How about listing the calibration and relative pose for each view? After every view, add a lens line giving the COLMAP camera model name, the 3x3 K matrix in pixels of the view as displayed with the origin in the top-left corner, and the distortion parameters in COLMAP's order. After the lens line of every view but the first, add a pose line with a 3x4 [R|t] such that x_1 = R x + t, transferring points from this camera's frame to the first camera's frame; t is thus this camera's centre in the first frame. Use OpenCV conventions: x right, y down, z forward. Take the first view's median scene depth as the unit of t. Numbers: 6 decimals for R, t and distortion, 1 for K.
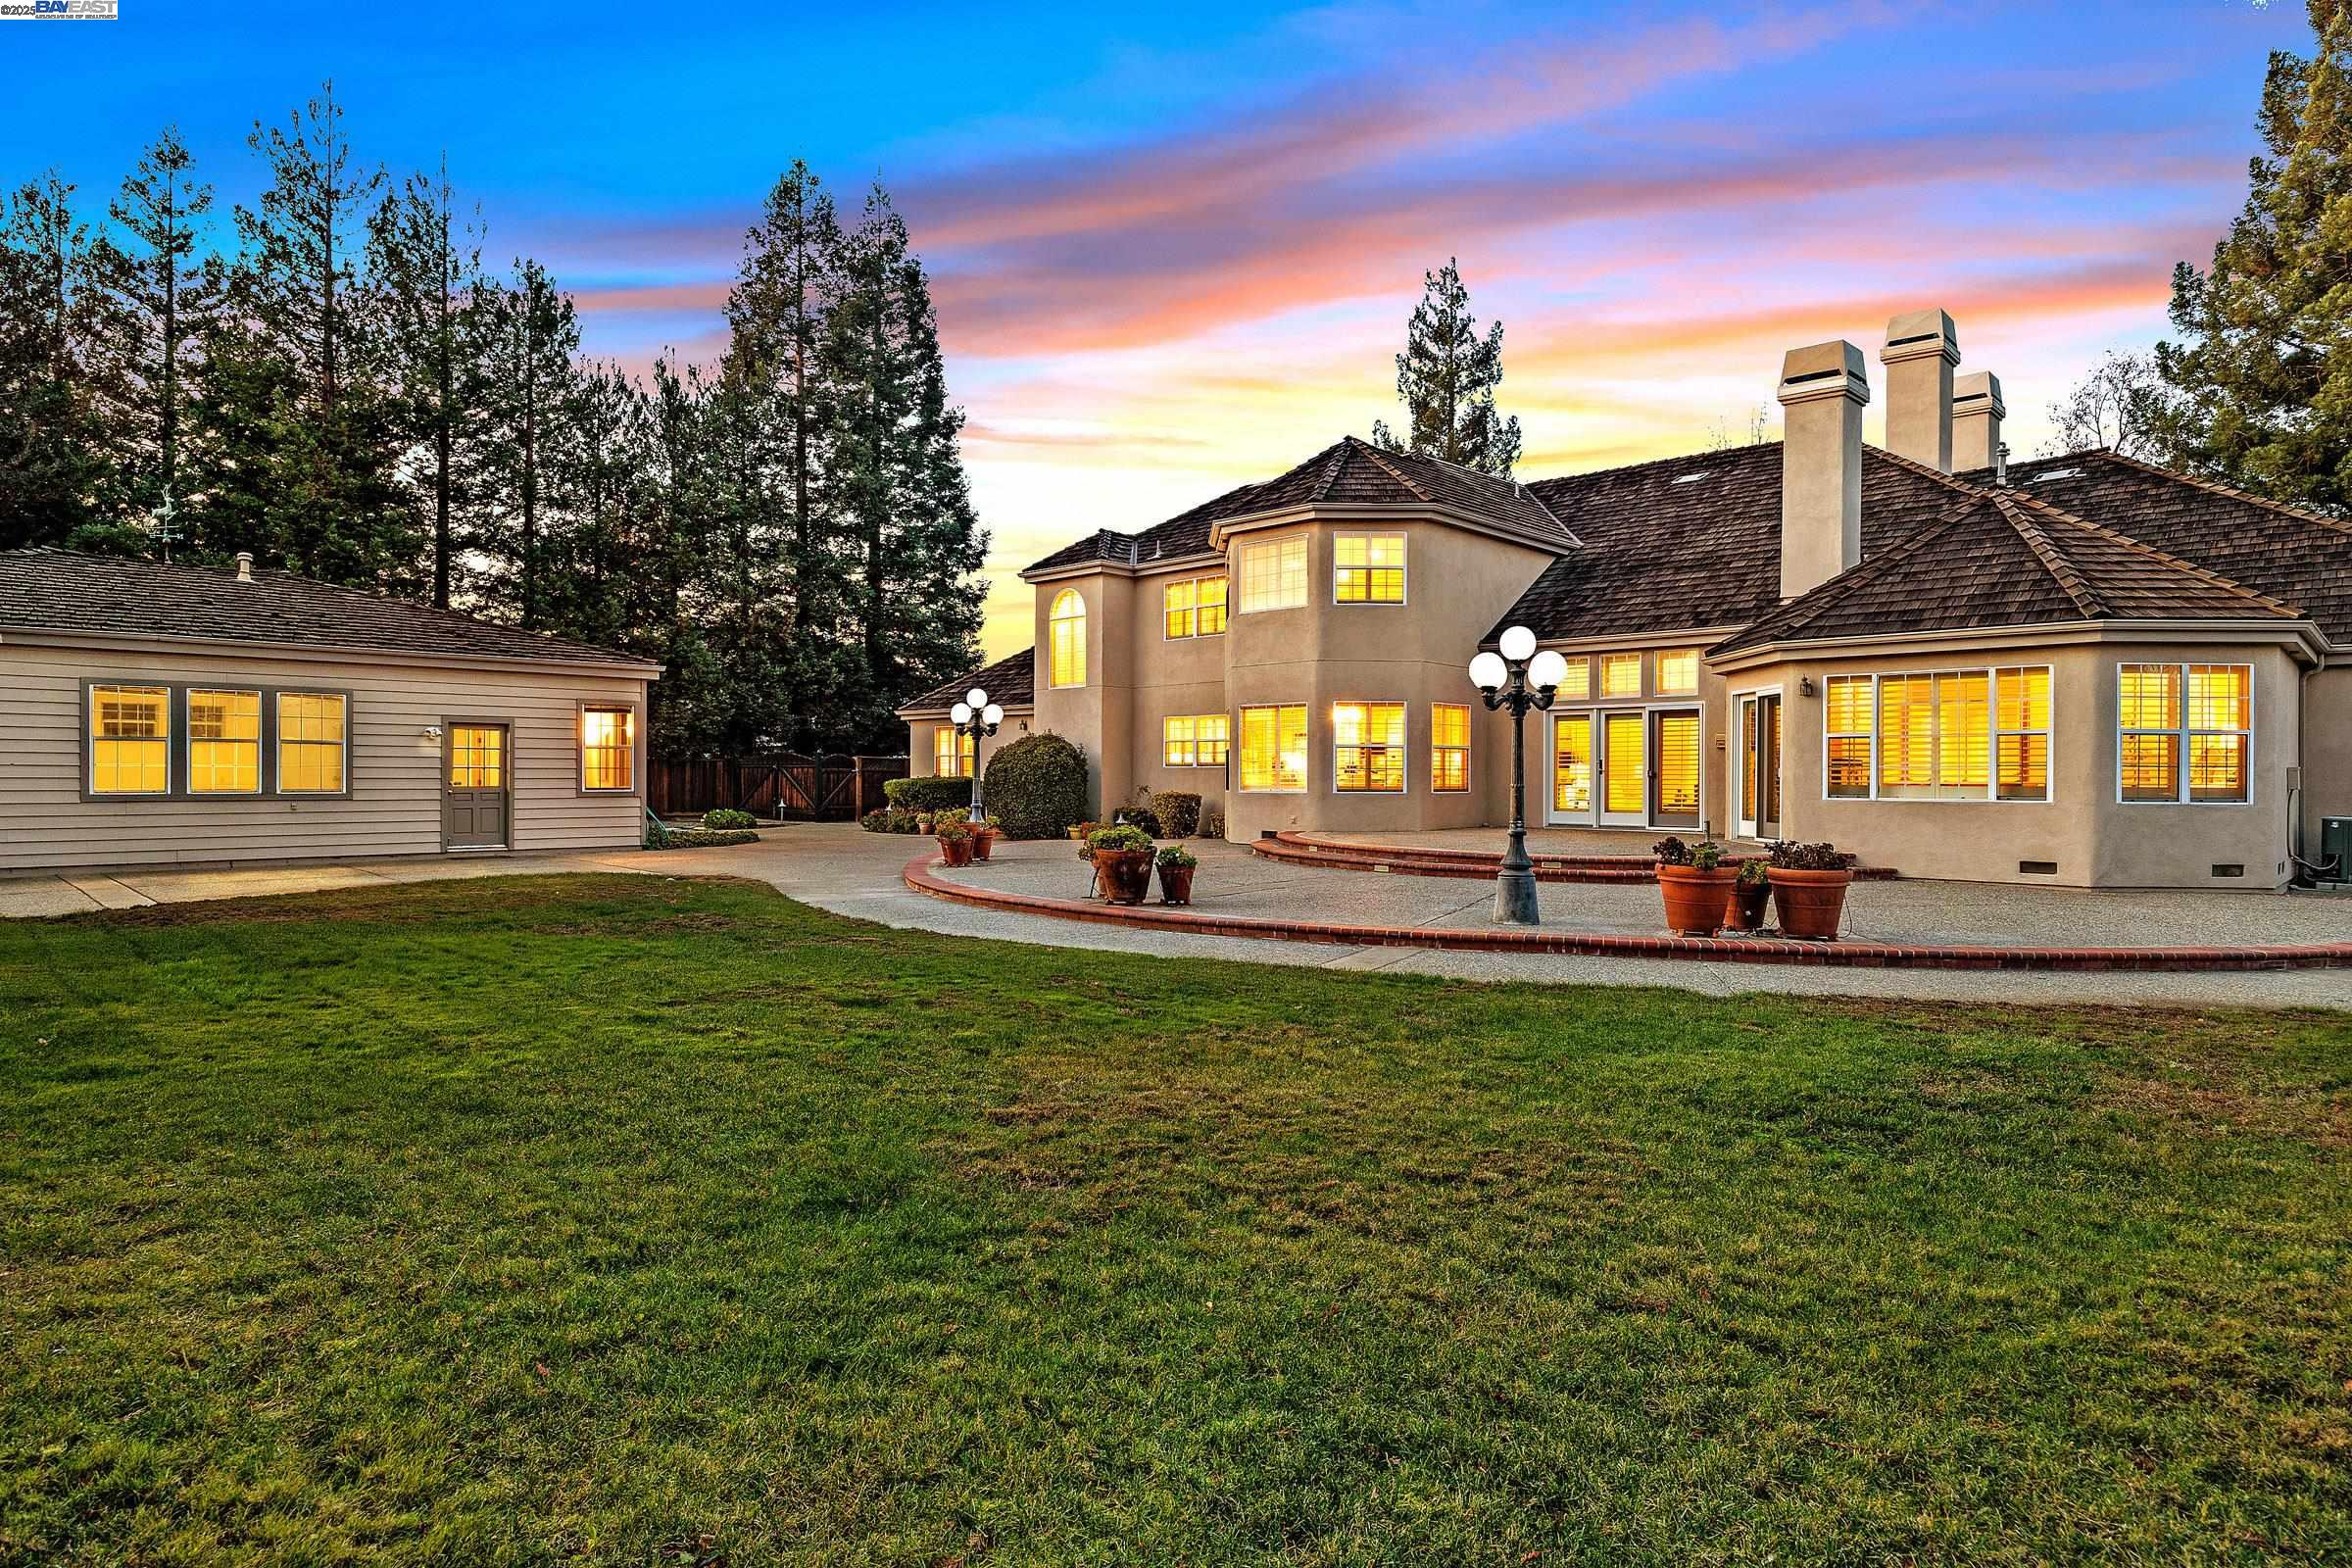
lens RADIAL K [[1339.3, 0, 1174.9], [0, 1339.3, 784.8], [0, 0, 1]] dist [-0.002259, -0.000157]
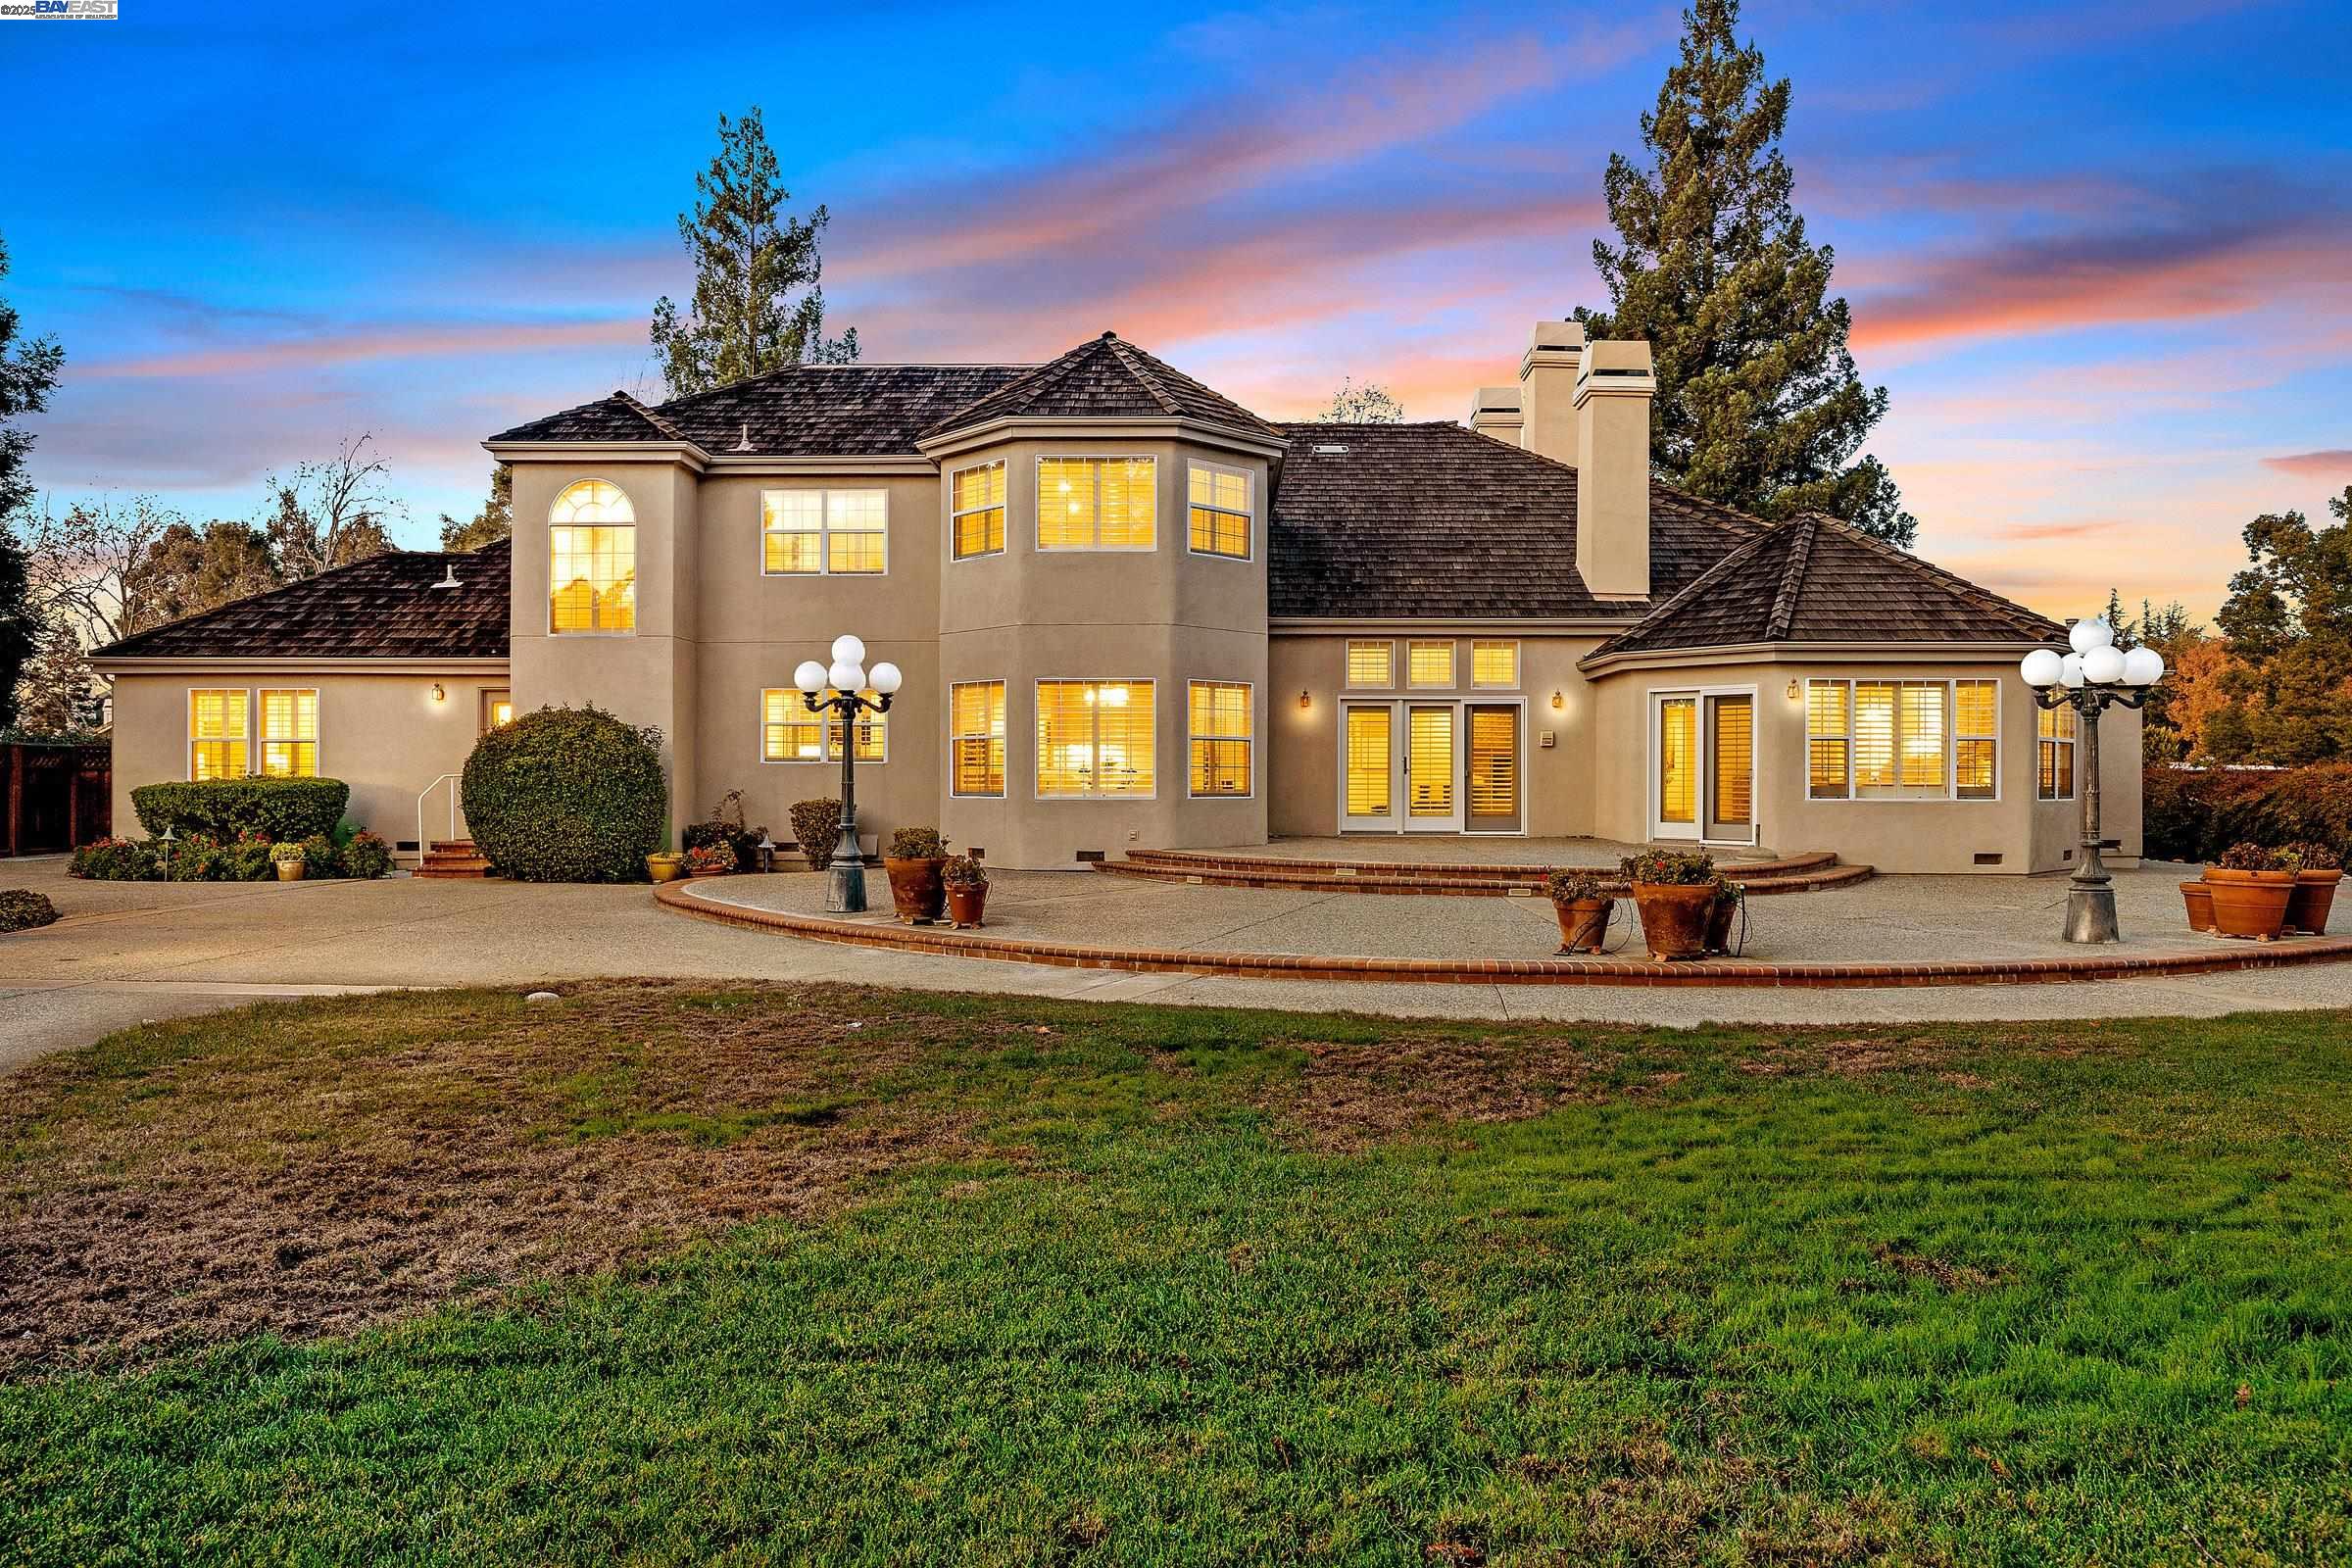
lens RADIAL K [[1556.0, 0, 1176.2], [0, 1556.0, 780.5], [0, 0, 1]] dist [-0.004808, -0.003067]
pose [[0.714681, -0.004177, 0.699438, -0.507941], [0.003366, 0.999991, 0.002533, -0.006724], [-0.699442, 0.000544, 0.714689, 0.368501]]
